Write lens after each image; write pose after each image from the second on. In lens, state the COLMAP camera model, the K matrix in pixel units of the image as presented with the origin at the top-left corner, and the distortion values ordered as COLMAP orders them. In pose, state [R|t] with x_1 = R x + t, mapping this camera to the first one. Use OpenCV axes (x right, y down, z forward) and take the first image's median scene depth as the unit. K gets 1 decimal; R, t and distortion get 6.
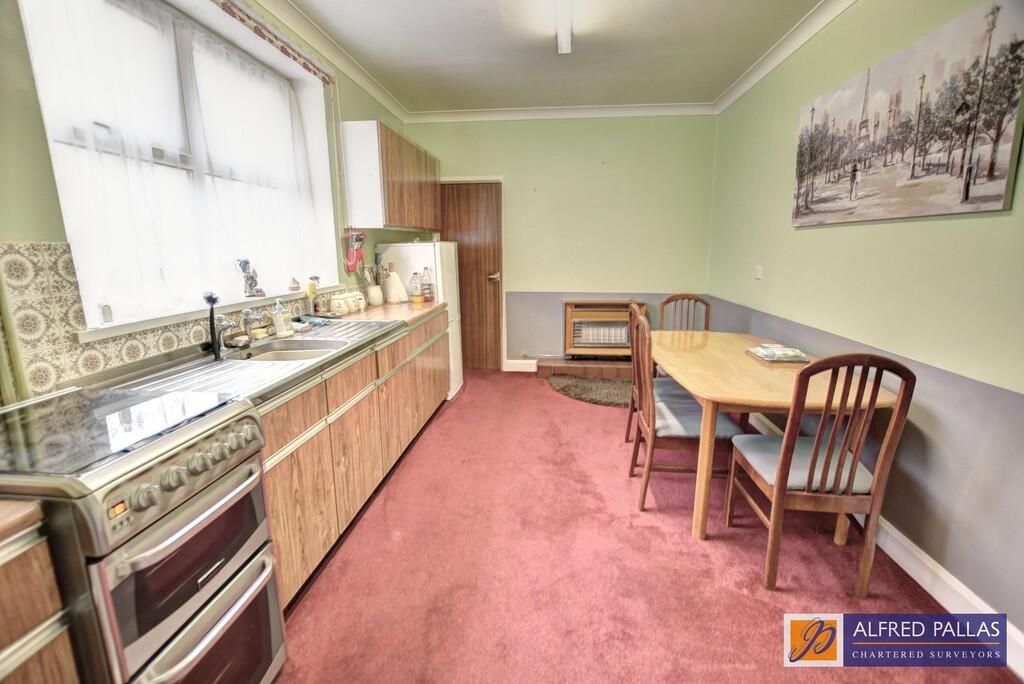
lens RADIAL K [[466.3, 0, 520.6], [0, 466.3, 352.2], [0, 0, 1]] dist [-0.034227, 0.003407]
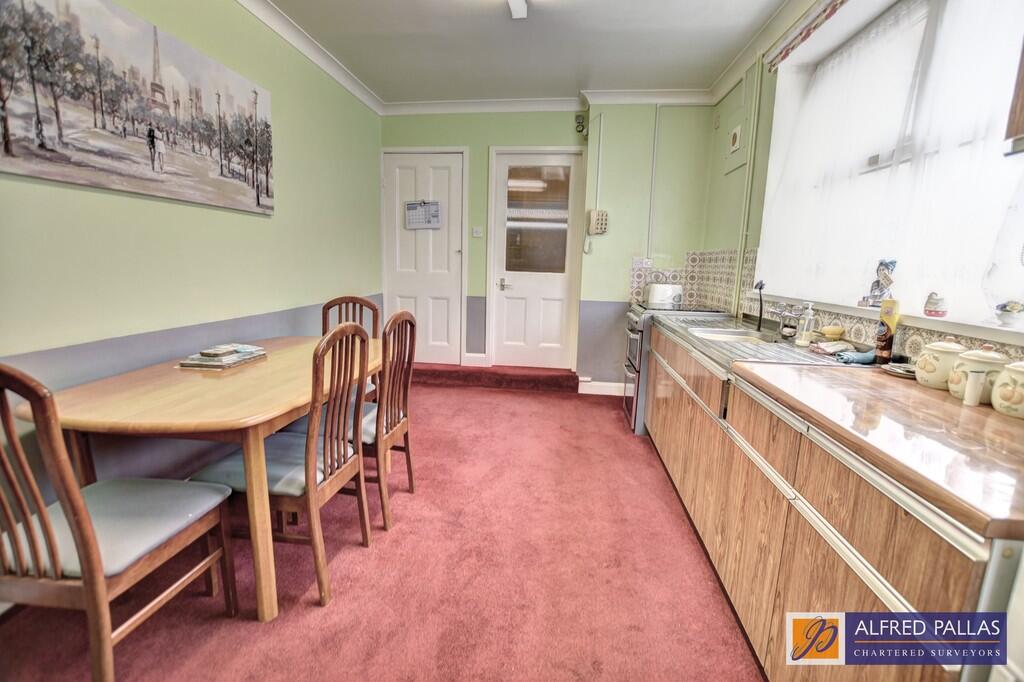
lens RADIAL K [[466.3, 0, 519.2], [0, 466.3, 336.3], [0, 0, 1]] dist [-0.034227, 0.003407]
pose [[-0.999565, -0.026478, 0.012960, 0.025588], [-0.019822, 0.929078, 0.369353, -0.443237], [-0.021821, 0.368935, -0.929199, 2.251079]]
